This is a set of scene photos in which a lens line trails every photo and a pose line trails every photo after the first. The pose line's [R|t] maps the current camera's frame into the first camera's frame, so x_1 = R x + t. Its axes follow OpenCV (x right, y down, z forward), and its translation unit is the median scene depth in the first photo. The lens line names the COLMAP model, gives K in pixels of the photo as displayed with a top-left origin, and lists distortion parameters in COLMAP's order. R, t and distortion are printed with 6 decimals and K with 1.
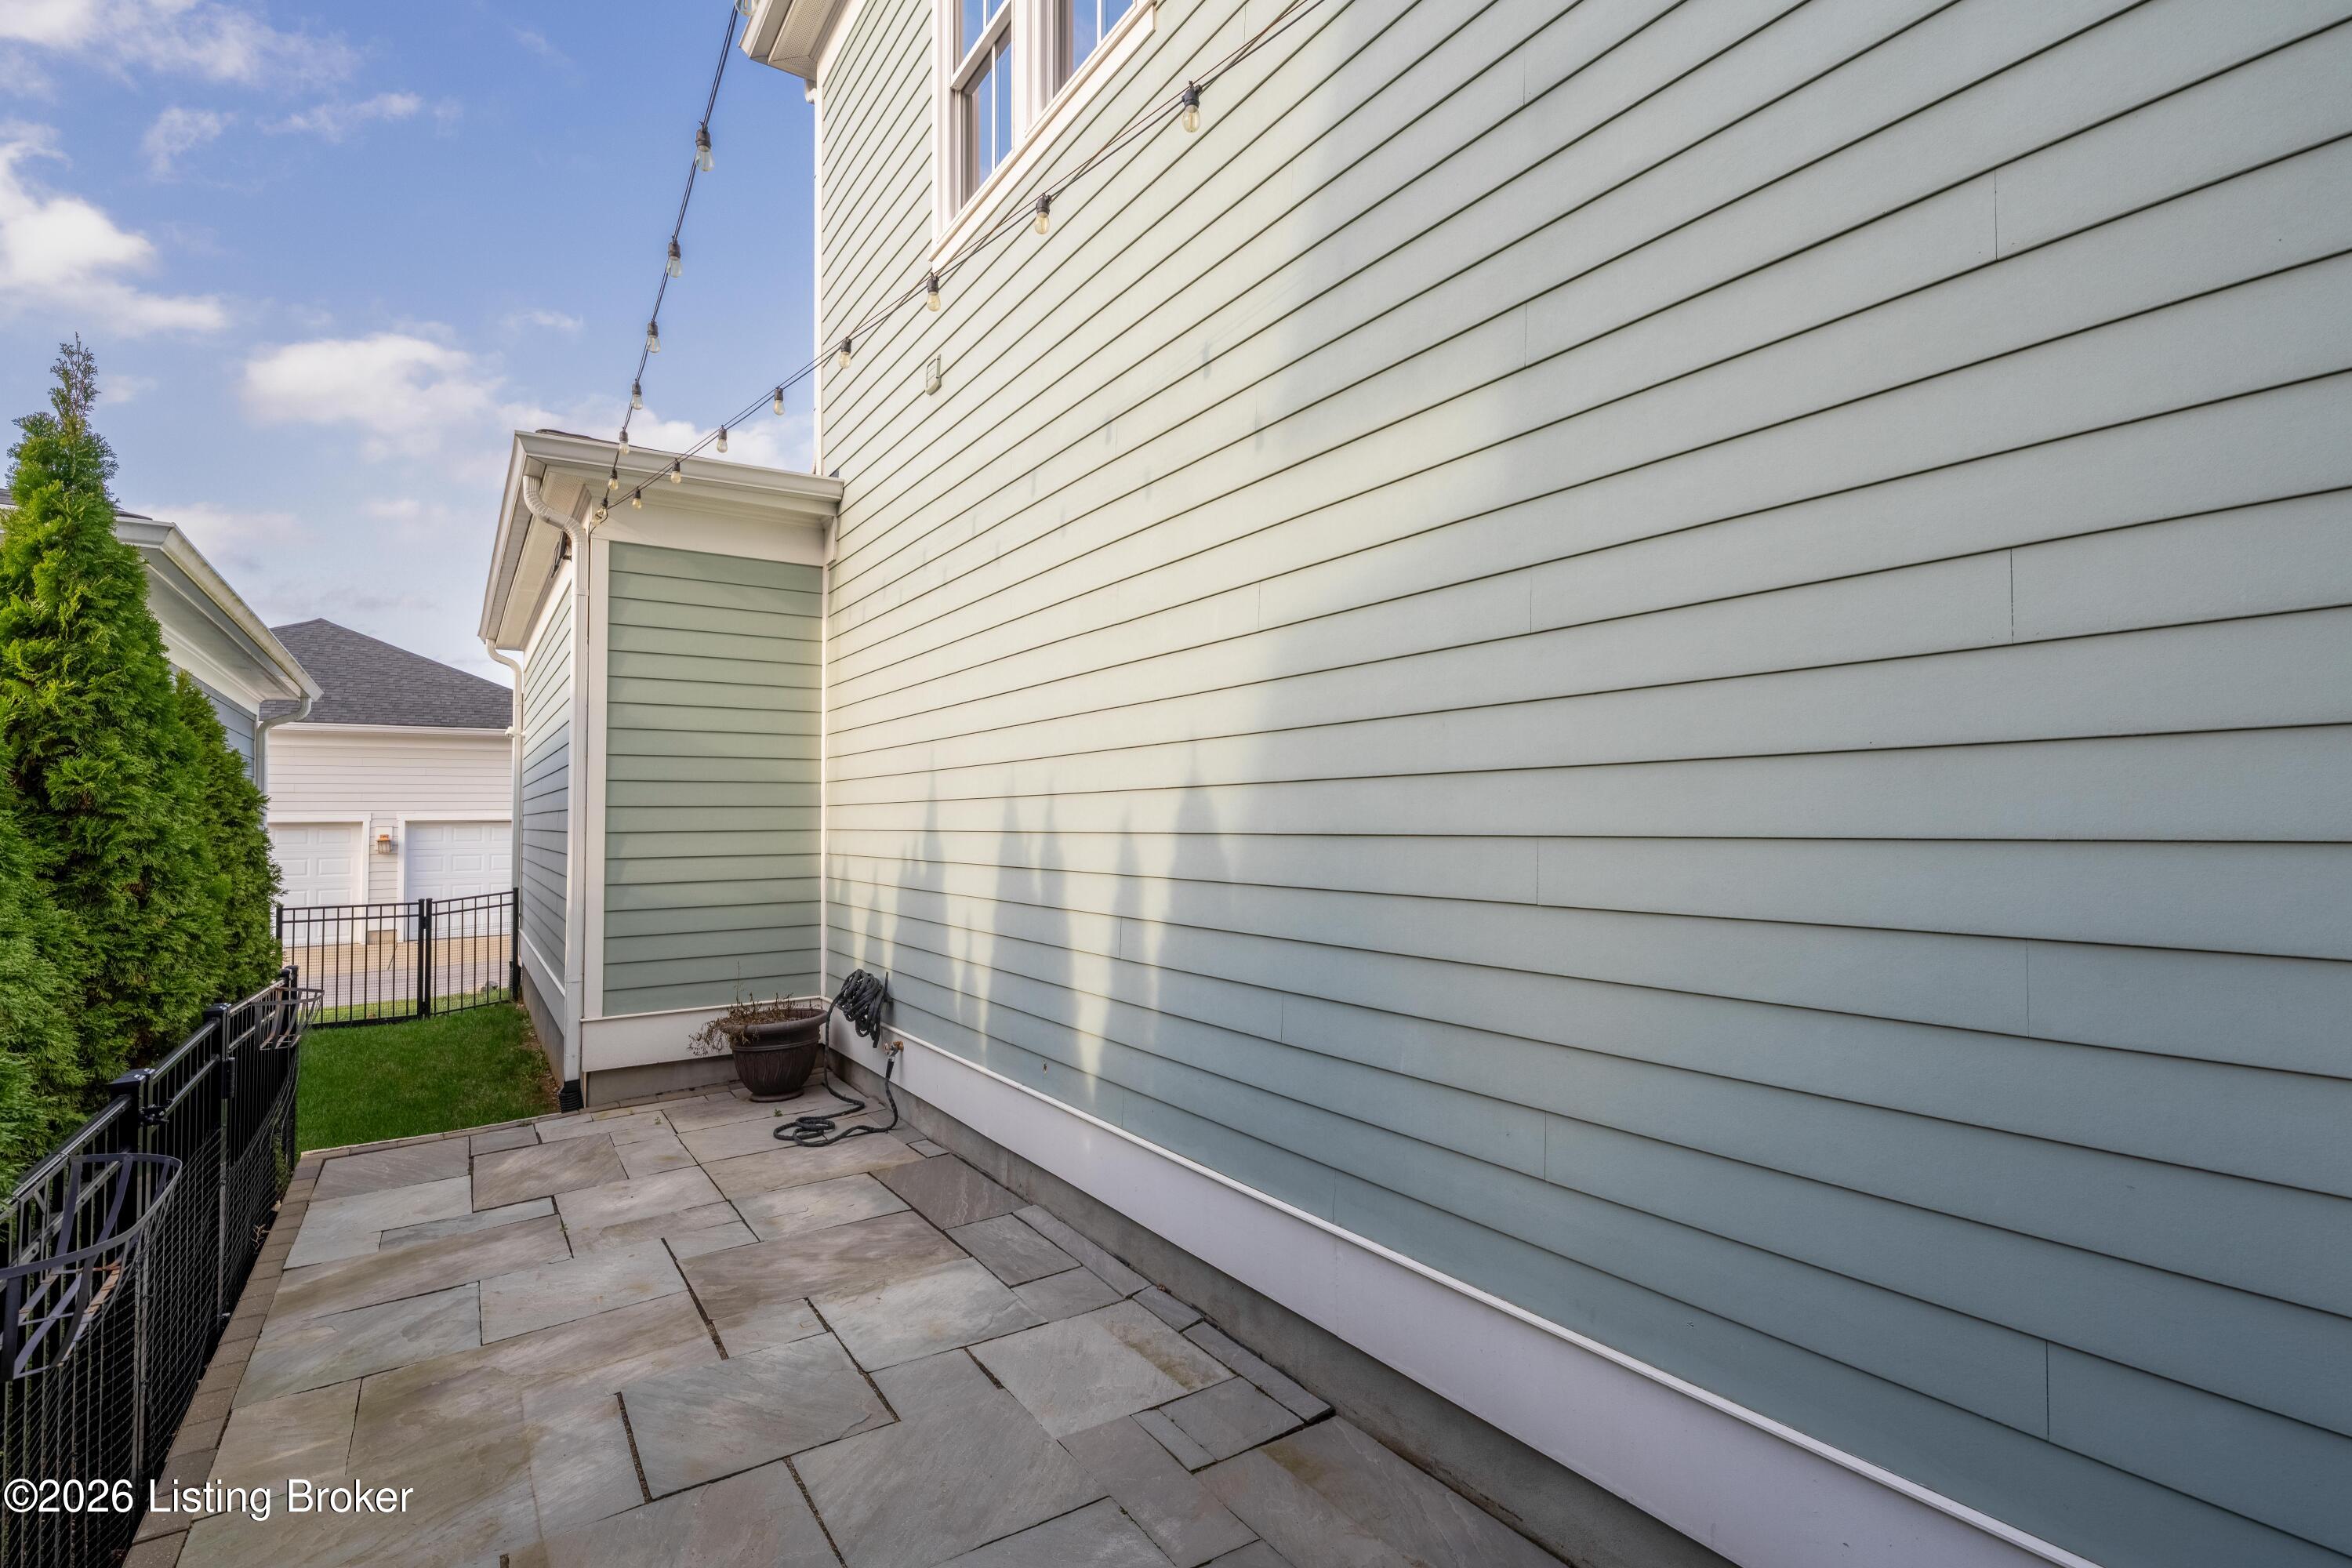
lens RADIAL K [[1114.0, 0, 1167.1], [0, 1114.0, 800.7], [0, 0, 1]] dist [0.004989, 0.000952]
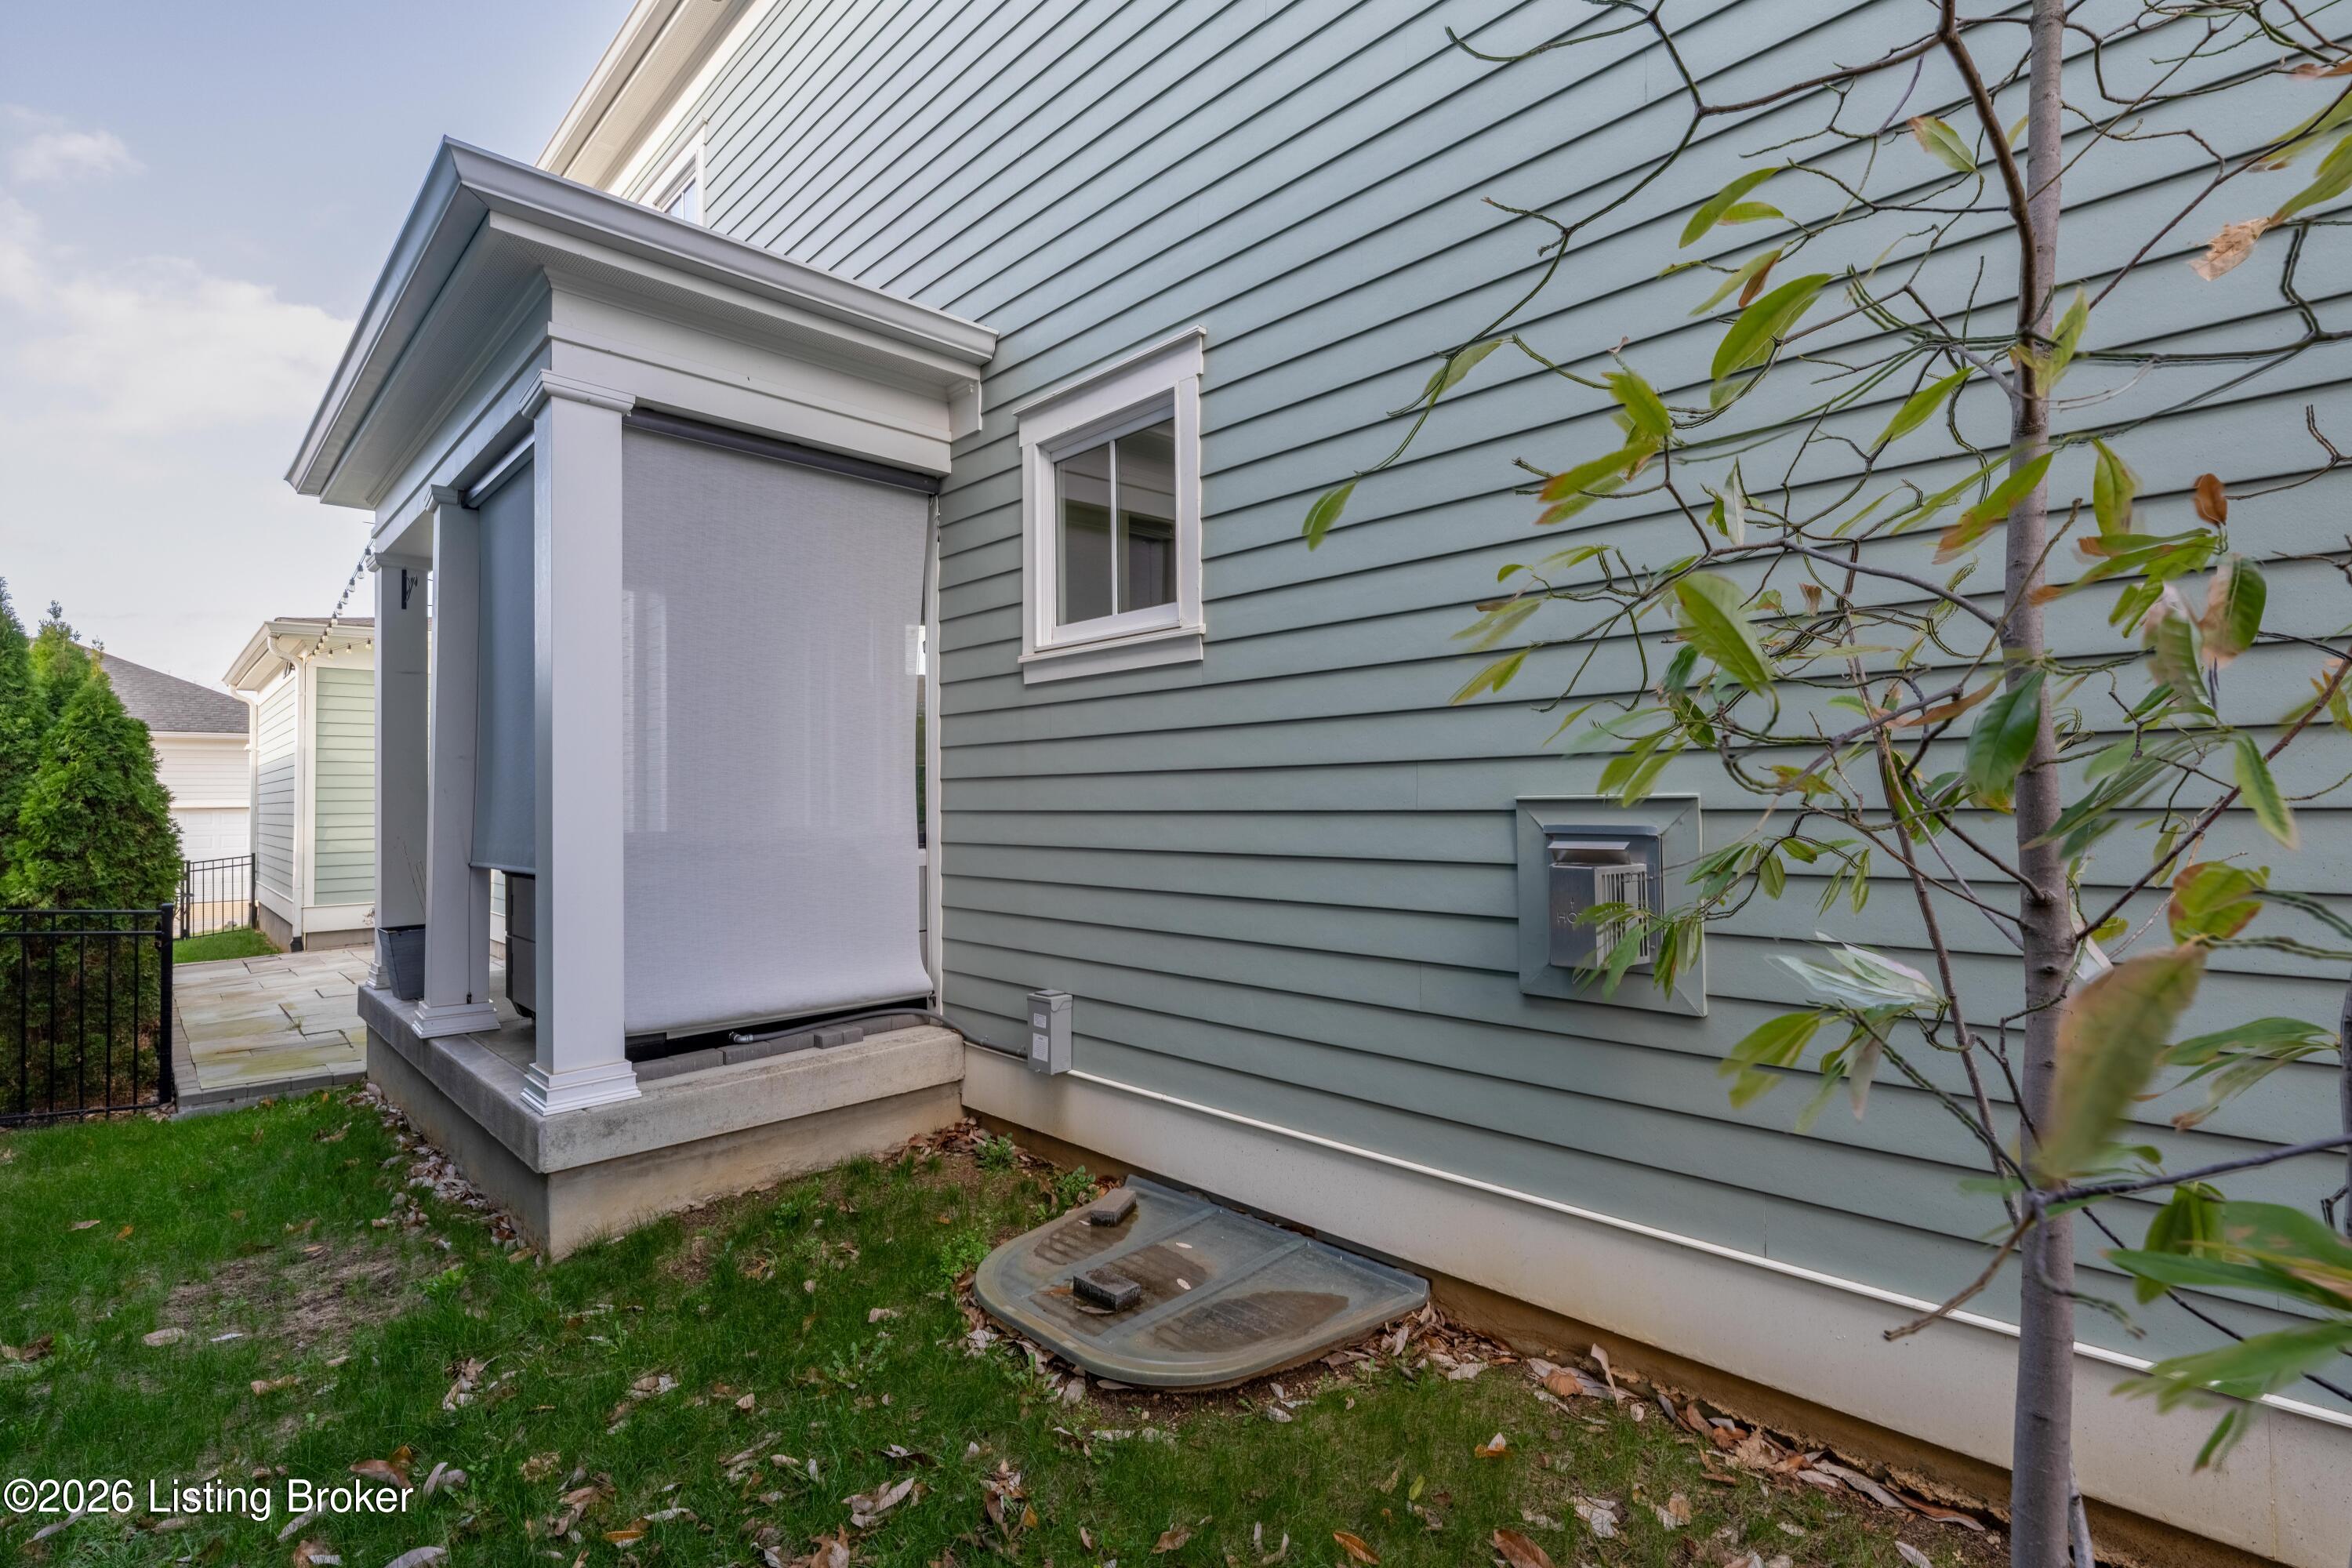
lens RADIAL K [[1114.0, 0, 1158.8], [0, 1114.0, 807.3], [0, 0, 1]] dist [0.004989, 0.000952]
pose [[0.985752, 0.001742, 0.168196, 0.367450], [-0.004388, 0.999872, 0.015357, -0.010935], [-0.168148, -0.015876, 0.985634, -0.694063]]
